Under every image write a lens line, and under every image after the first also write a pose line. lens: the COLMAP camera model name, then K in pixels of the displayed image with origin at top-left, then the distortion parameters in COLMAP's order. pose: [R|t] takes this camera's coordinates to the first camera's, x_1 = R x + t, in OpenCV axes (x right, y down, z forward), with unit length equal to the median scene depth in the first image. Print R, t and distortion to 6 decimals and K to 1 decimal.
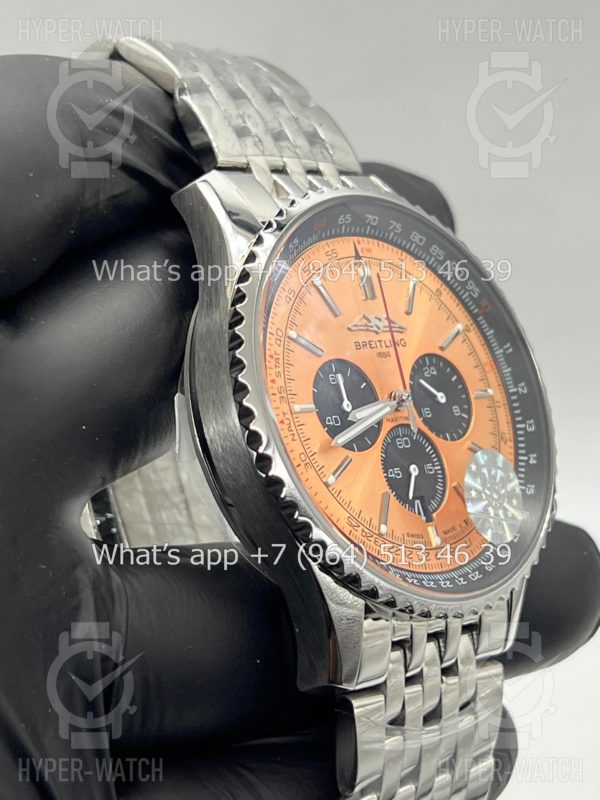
lens RADIAL K [[1900.3, 0, 300.0], [0, 1900.3, 400.0], [0, 0, 1]] dist [0.244304, 0.476236]
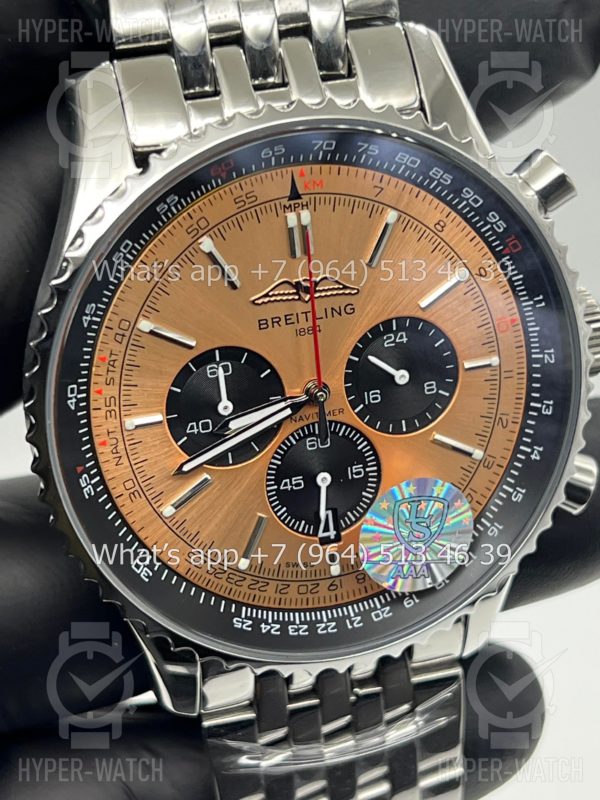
lens RADIAL K [[1900.3, 0, 300.0], [0, 1900.3, 400.0], [0, 0, 1]] dist [0.244304, 0.476236]
pose [[0.875094, 0.273291, -0.399402, 0.350536], [-0.037743, 0.861319, 0.506662, -0.383196], [0.482478, -0.428302, 0.764050, 0.400269]]
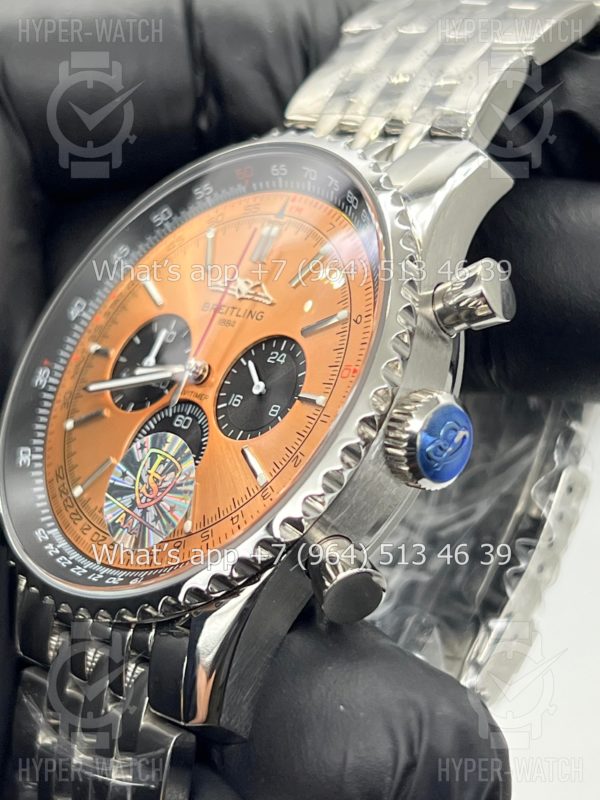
lens RADIAL K [[1900.3, 0, 300.0], [0, 1900.3, 400.0], [0, 0, 1]] dist [0.244304, 0.476236]
pose [[-0.055540, 0.017916, -0.998296, 0.864415], [-0.266413, 0.963324, 0.032110, -0.026371], [0.962258, 0.267742, -0.048730, 1.071372]]
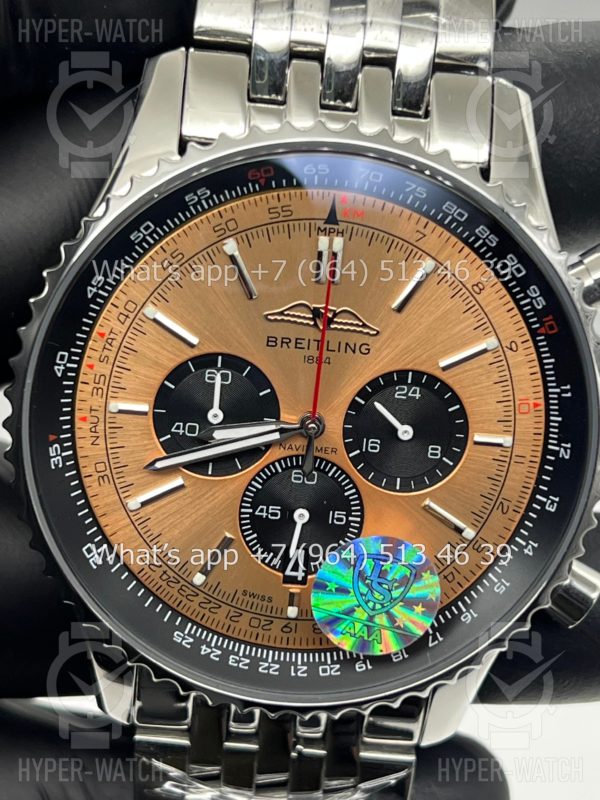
lens RADIAL K [[1900.3, 0, 300.0], [0, 1900.3, 400.0], [0, 0, 1]] dist [0.244304, 0.476236]
pose [[0.697623, 0.439068, -0.566164, 0.461003], [-0.165562, 0.867623, 0.468848, -0.353007], [0.697073, -0.233344, 0.677967, 0.486507]]
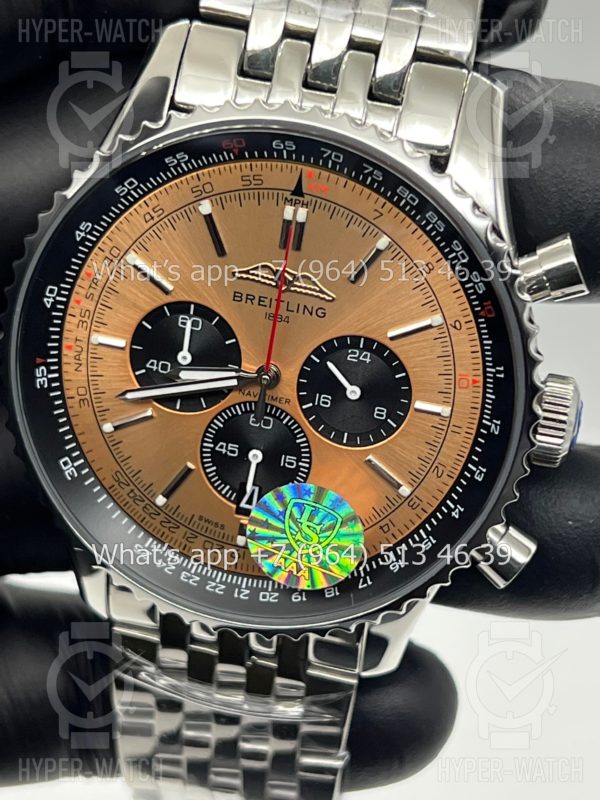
lens RADIAL K [[1900.3, 0, 300.0], [0, 1900.3, 400.0], [0, 0, 1]] dist [0.244304, 0.476236]
pose [[0.516051, 0.547762, -0.658520, 0.596655], [-0.156311, 0.816111, 0.556354, -0.443794], [0.842175, -0.184173, 0.506776, 0.586389]]
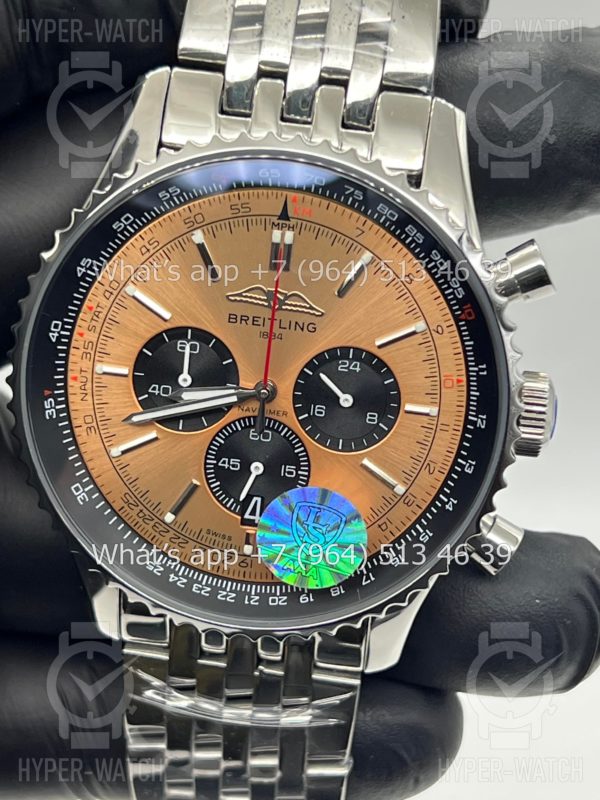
lens RADIAL K [[1900.3, 0, 300.0], [0, 1900.3, 400.0], [0, 0, 1]] dist [0.244304, 0.476236]
pose [[0.601461, 0.469257, -0.646563, 0.621568], [-0.135939, 0.857625, 0.495984, -0.427216], [0.787252, -0.210421, 0.579618, 0.497322]]
